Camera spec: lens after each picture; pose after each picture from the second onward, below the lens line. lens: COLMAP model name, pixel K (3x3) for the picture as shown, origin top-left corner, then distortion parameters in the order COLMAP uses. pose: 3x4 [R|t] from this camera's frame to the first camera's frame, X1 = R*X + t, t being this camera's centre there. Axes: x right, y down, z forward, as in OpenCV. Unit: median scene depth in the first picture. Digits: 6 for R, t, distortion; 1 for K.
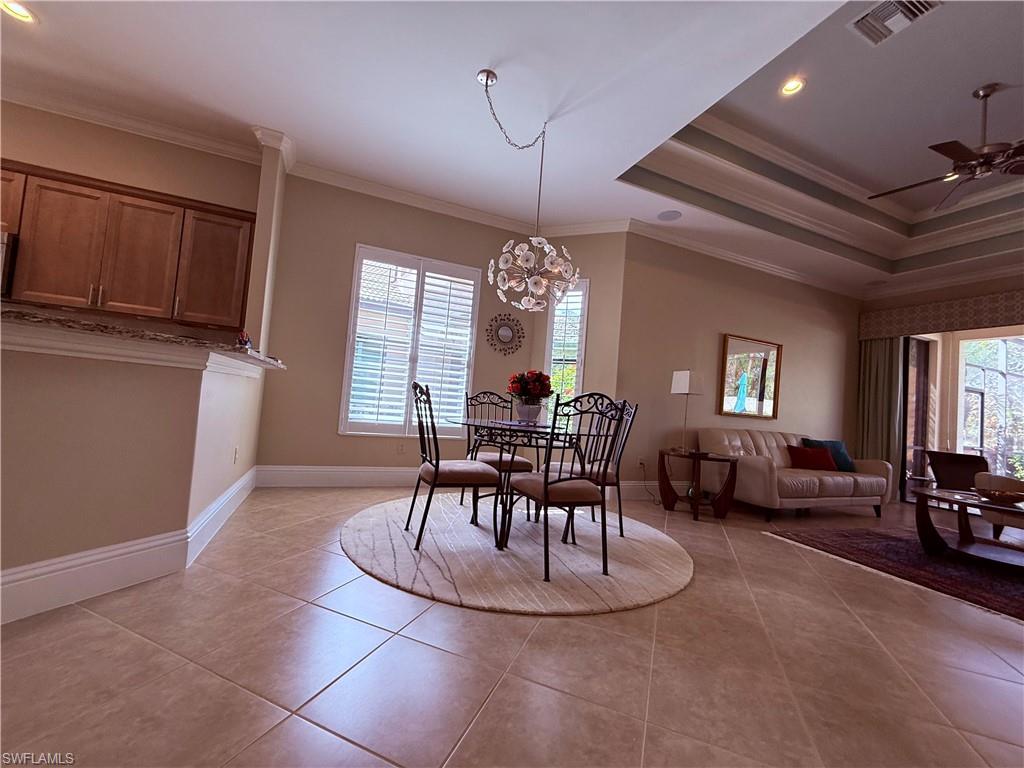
lens RADIAL K [[411.8, 0, 512.0], [0, 411.8, 384.0], [0, 0, 1]] dist [0.002717, 0.000064]
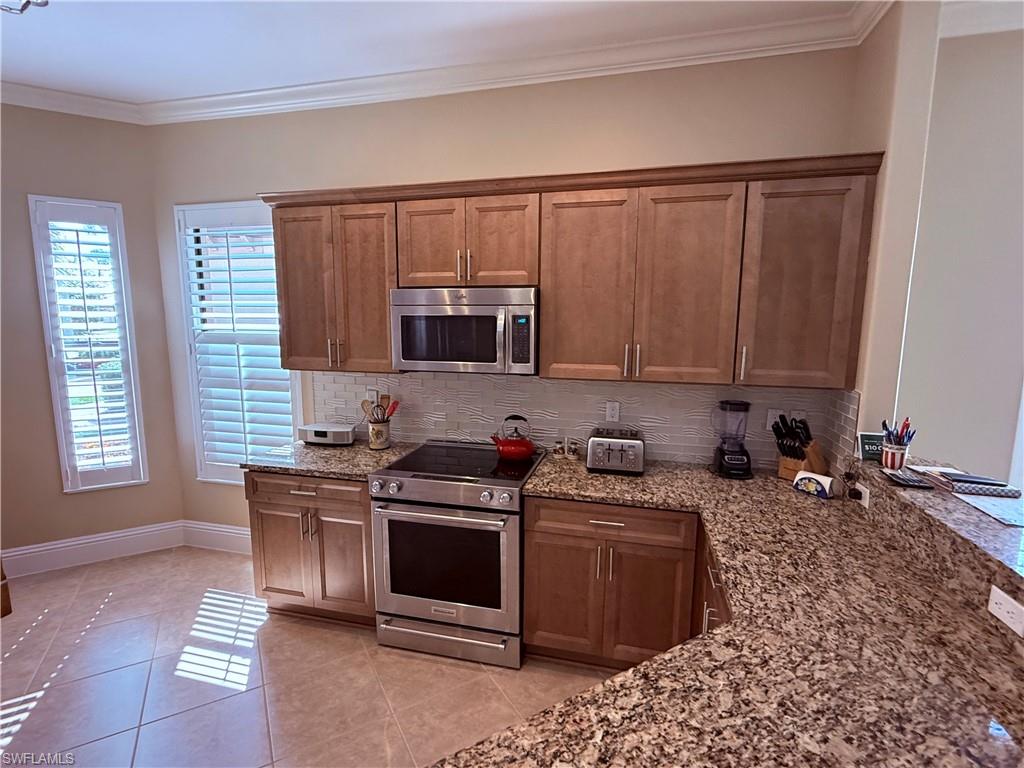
lens RADIAL K [[492.9, 0, 512.0], [0, 492.9, 384.0], [0, 0, 1]] dist [0.004345, 0.000607]
pose [[0.790990, 0.011783, -0.611716, -0.635619], [0.084597, 0.988105, 0.128423, -0.271089], [0.605953, -0.153330, 0.780584, 0.259750]]
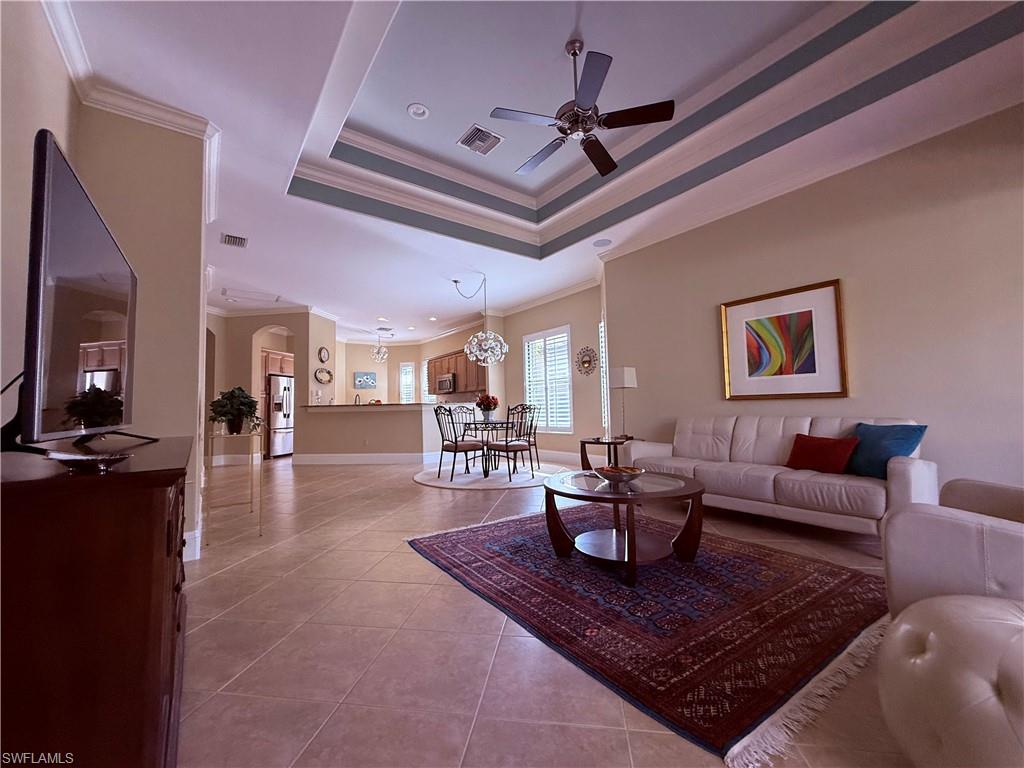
lens RADIAL K [[411.8, 0, 512.0], [0, 411.8, 384.0], [0, 0, 1]] dist [0.002717, 0.000064]
pose [[0.229403, -0.139105, -0.963340, 1.887239], [0.090061, 0.988522, -0.121294, 0.159101], [0.969156, -0.058934, 0.239298, 0.569071]]
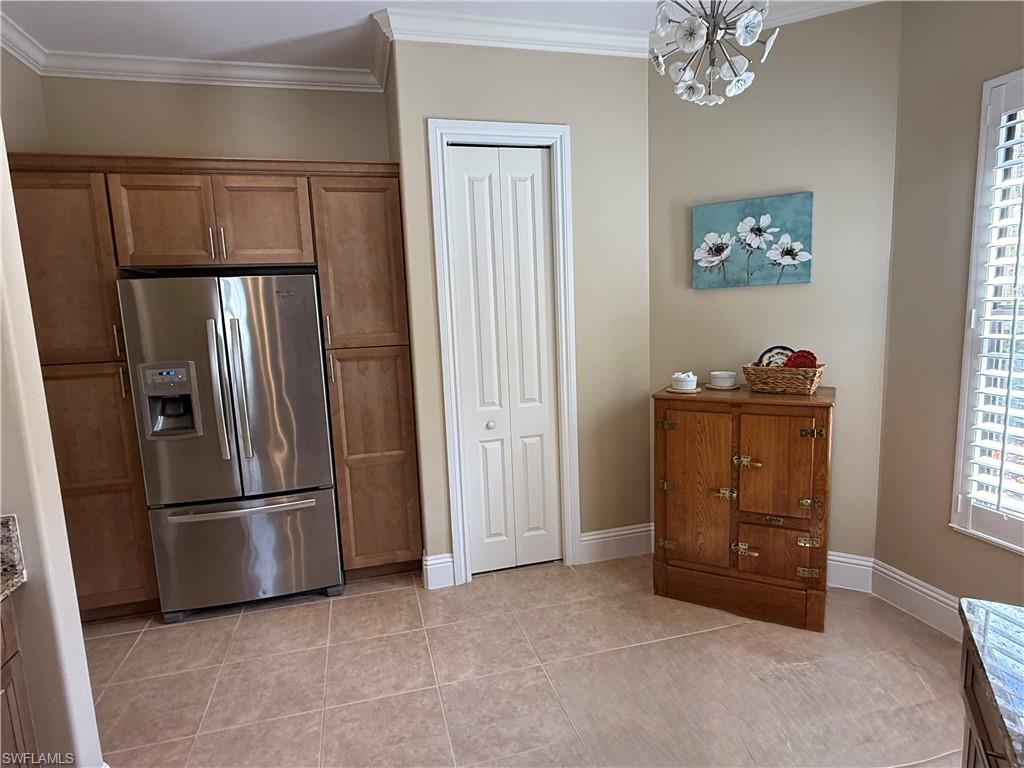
lens RADIAL K [[579.8, 0, 512.0], [0, 579.8, 384.0], [0, 0, 1]] dist [0.002630, 0.000529]
pose [[-0.792077, 0.042031, -0.608972, -0.993591], [0.009897, 0.998380, 0.056034, -0.251096], [0.610340, 0.038356, -0.791210, 0.714265]]
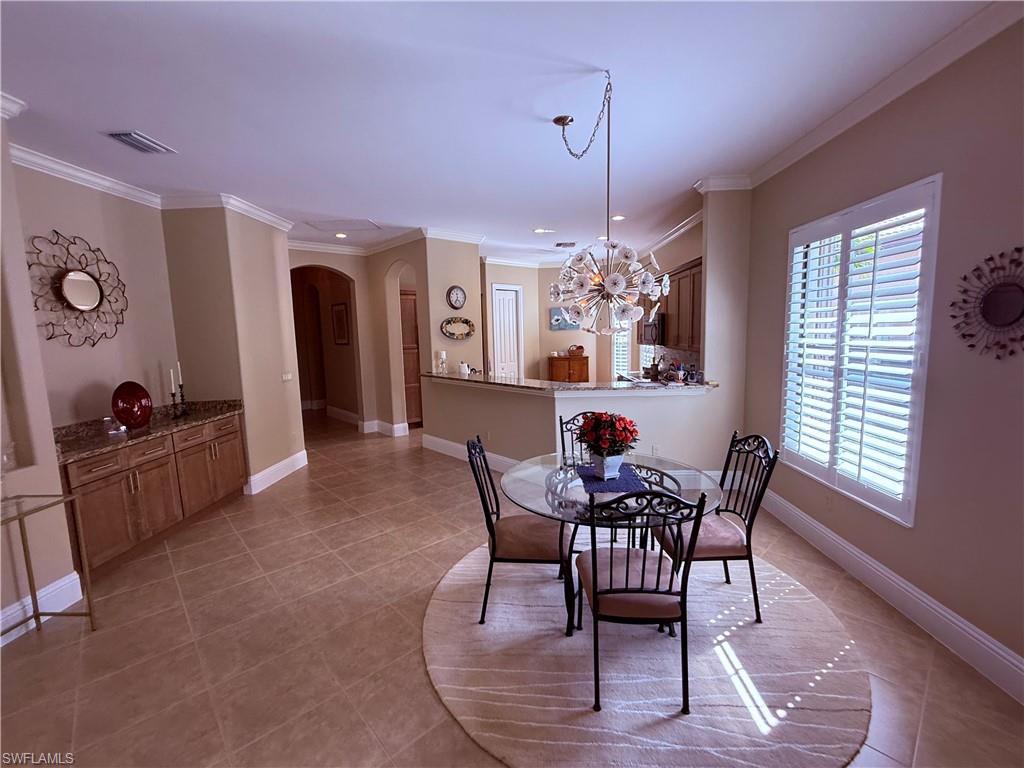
lens RADIAL K [[440.7, 0, 512.0], [0, 440.7, 384.0], [0, 0, 1]] dist [0.001733, -0.000224]
pose [[-0.435010, 0.045310, -0.899285, 0.809174], [0.036790, 0.998793, 0.032527, -0.114049], [0.899673, -0.018935, -0.436153, 1.105266]]
